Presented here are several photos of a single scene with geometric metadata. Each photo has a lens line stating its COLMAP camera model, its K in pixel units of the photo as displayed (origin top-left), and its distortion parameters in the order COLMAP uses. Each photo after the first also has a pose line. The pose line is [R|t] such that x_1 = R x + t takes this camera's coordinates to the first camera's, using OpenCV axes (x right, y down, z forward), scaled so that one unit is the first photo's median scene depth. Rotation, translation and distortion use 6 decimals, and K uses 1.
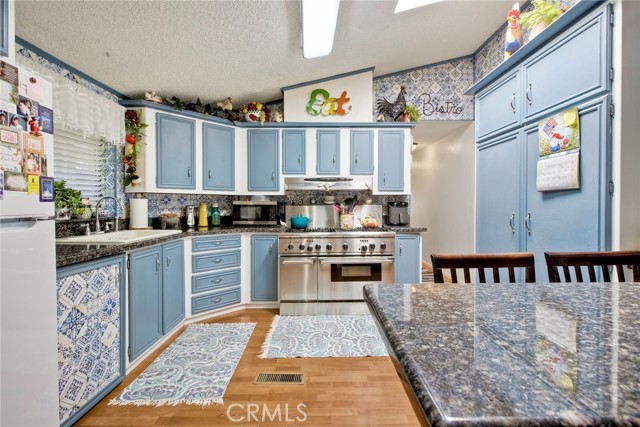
lens RADIAL K [[296.2, 0, 323.0], [0, 296.2, 209.7], [0, 0, 1]] dist [-0.017335, 0.011729]
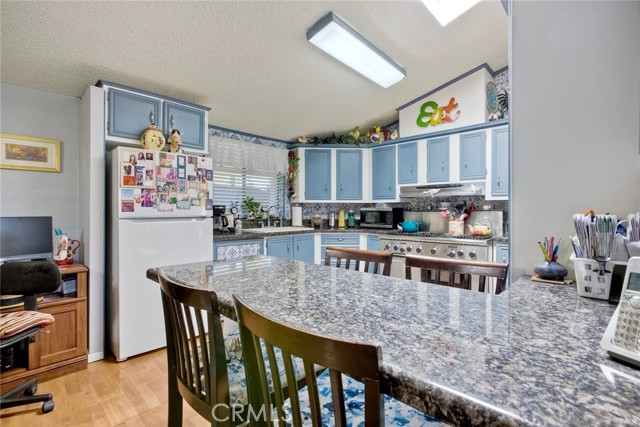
lens RADIAL K [[296.2, 0, 323.0], [0, 296.2, 209.7], [0, 0, 1]] dist [-0.017335, 0.011729]
pose [[0.717699, -0.000002, -0.696354, 0.475477], [-0.011515, 0.999863, -0.011871, -0.004118], [0.696258, 0.016539, 0.717601, -0.018040]]
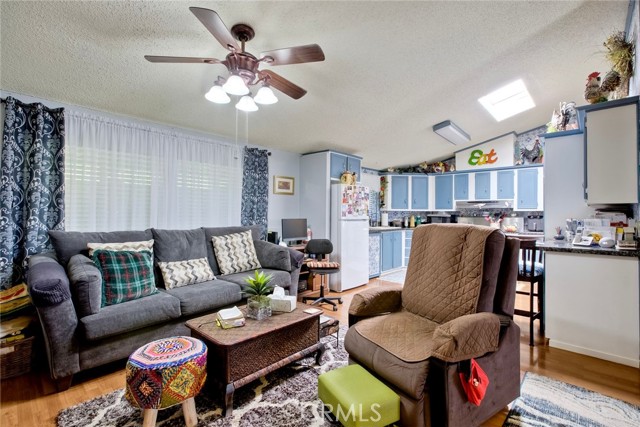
lens RADIAL K [[296.2, 0, 323.0], [0, 296.2, 209.7], [0, 0, 1]] dist [-0.017335, 0.011729]
pose [[0.734198, -0.003945, -0.678924, 0.521478], [-0.018790, 0.999482, -0.026128, 0.003435], [0.678676, 0.031941, 0.733743, -0.903614]]
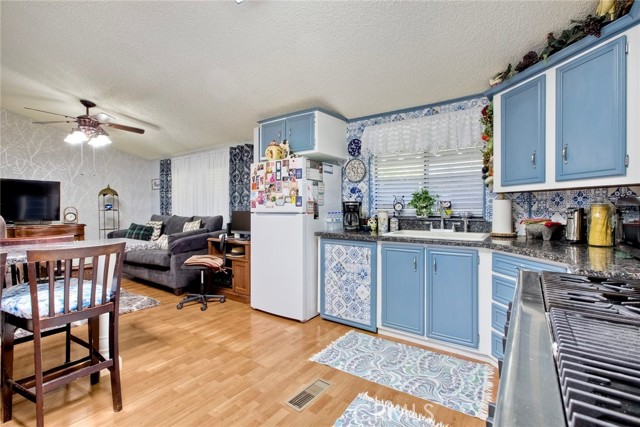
lens RADIAL K [[296.2, 0, 323.0], [0, 296.2, 209.7], [0, 0, 1]] dist [-0.017335, 0.011729]
pose [[-0.583881, 0.010299, -0.811774, 0.346156], [-0.008133, 0.999795, 0.018535, -0.016802], [0.811798, 0.017424, -0.583678, 0.931469]]
